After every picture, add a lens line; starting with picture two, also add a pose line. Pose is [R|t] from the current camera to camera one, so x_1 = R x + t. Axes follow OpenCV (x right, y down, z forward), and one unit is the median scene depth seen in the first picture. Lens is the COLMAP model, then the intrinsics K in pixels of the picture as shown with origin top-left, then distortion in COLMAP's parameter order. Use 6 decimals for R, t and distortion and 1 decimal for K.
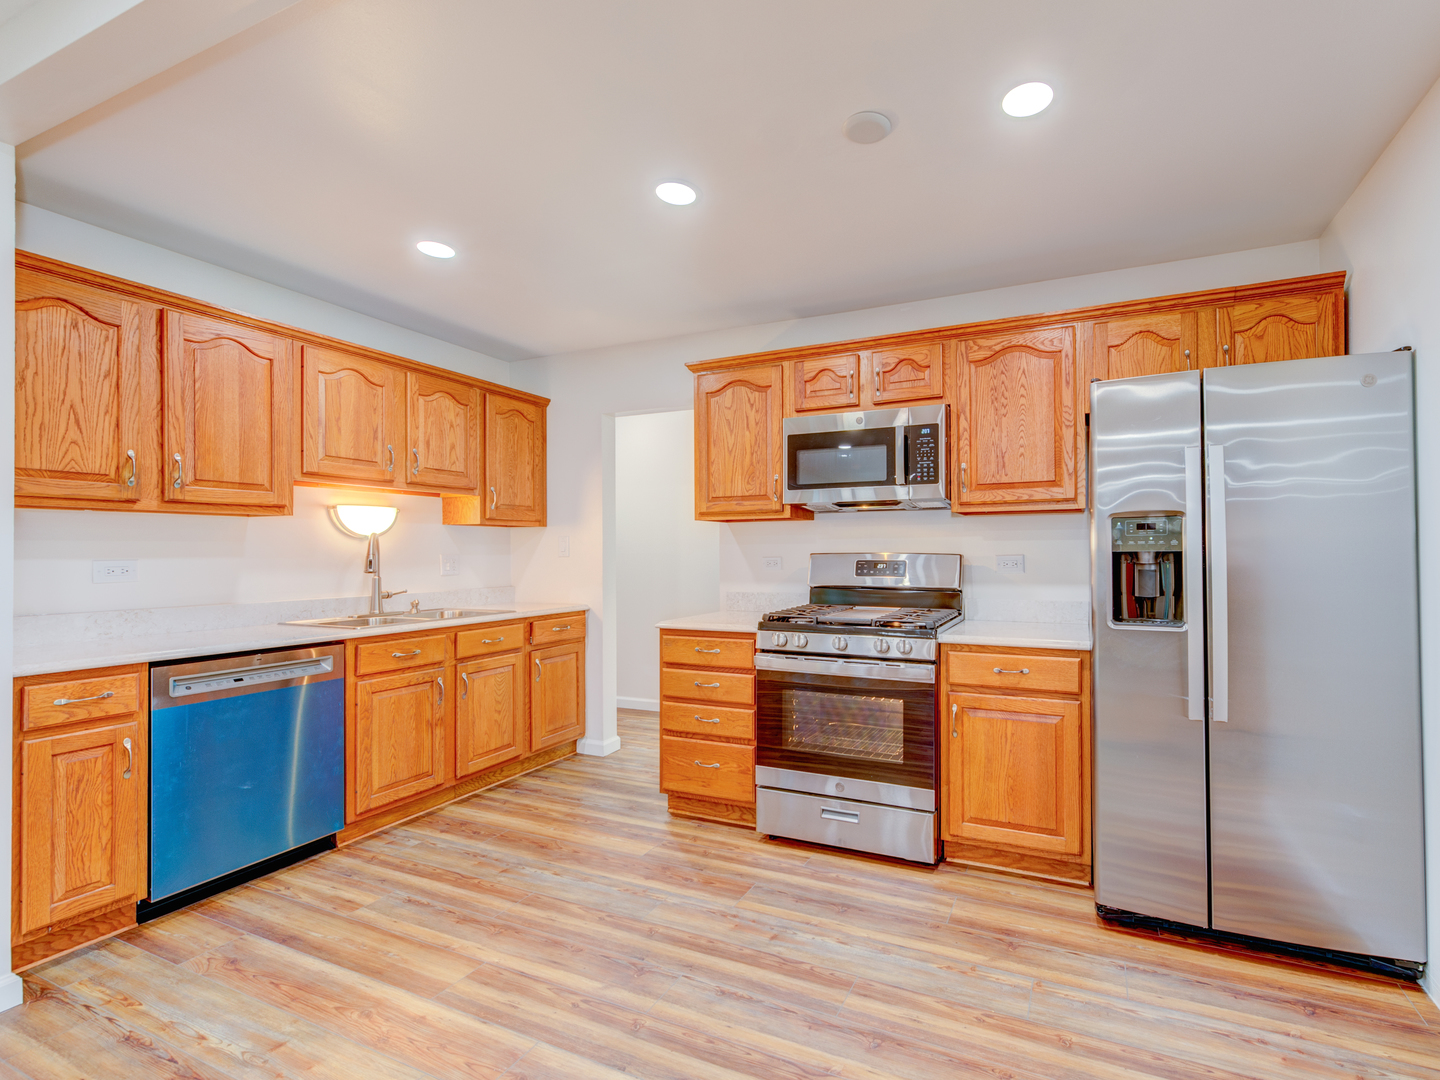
lens RADIAL K [[690.4, 0, 720.0], [0, 690.4, 540.0], [0, 0, 1]] dist [0.001368, 0.000081]
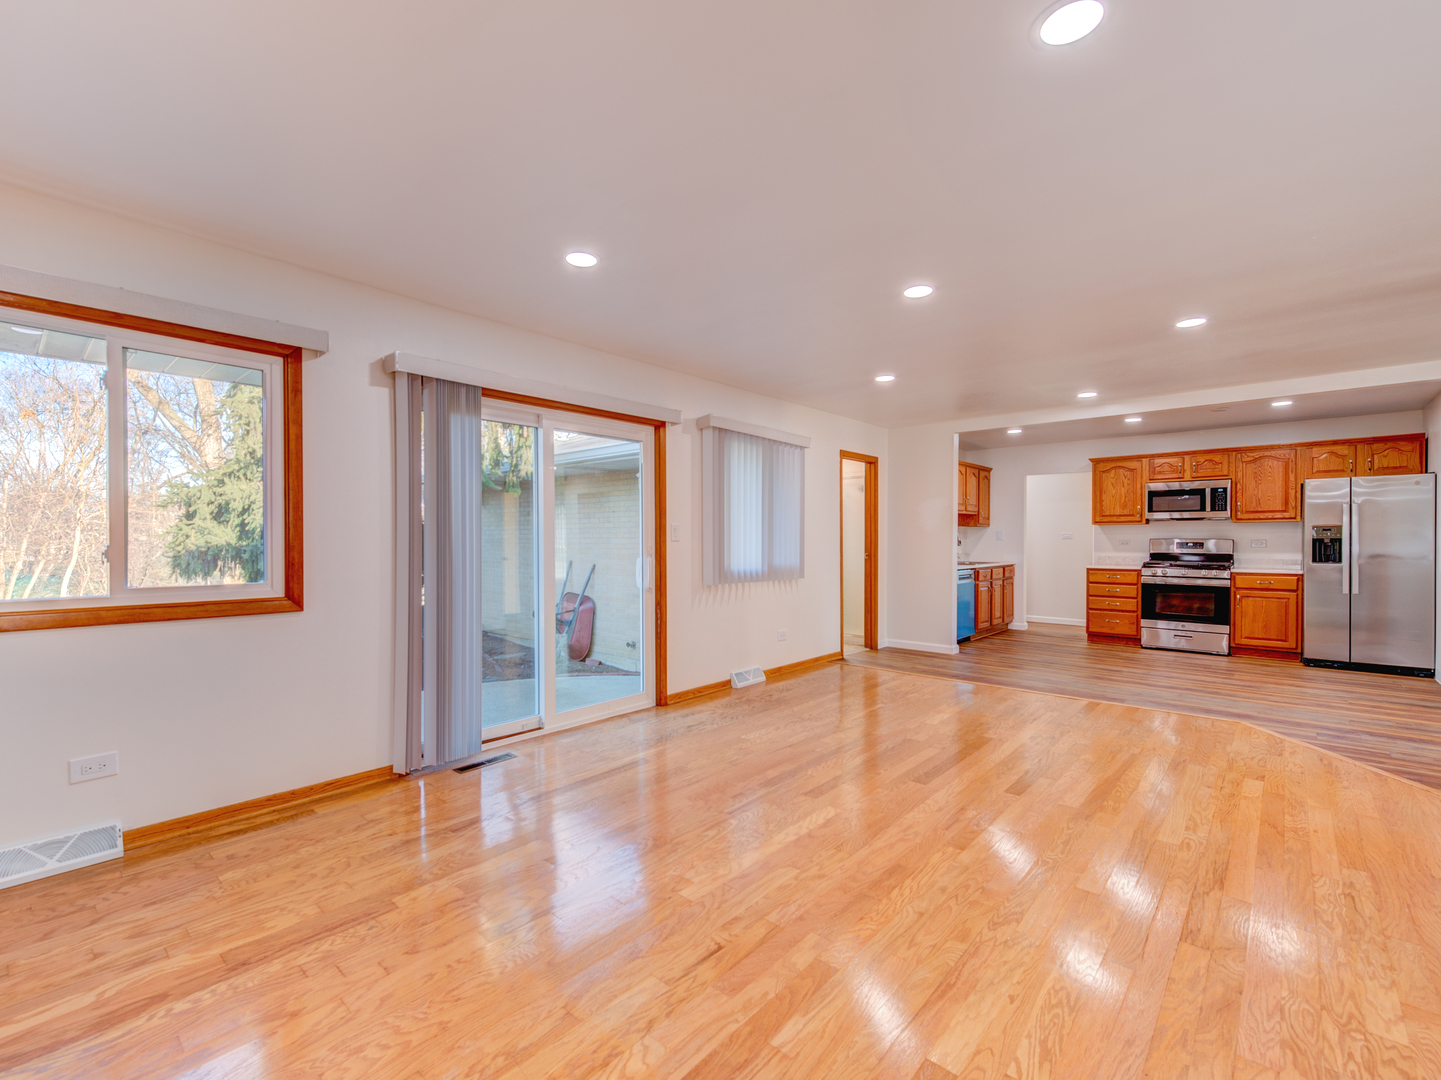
lens RADIAL K [[572.6, 0, 720.5], [0, 572.6, 540.0], [0, 0, 1]] dist [0.000946, 0.000080]
pose [[0.958144, 0.004008, -0.286258, -0.878842], [0.001764, 0.999800, 0.019903, -0.022082], [0.286280, -0.019575, 0.957946, -1.575945]]
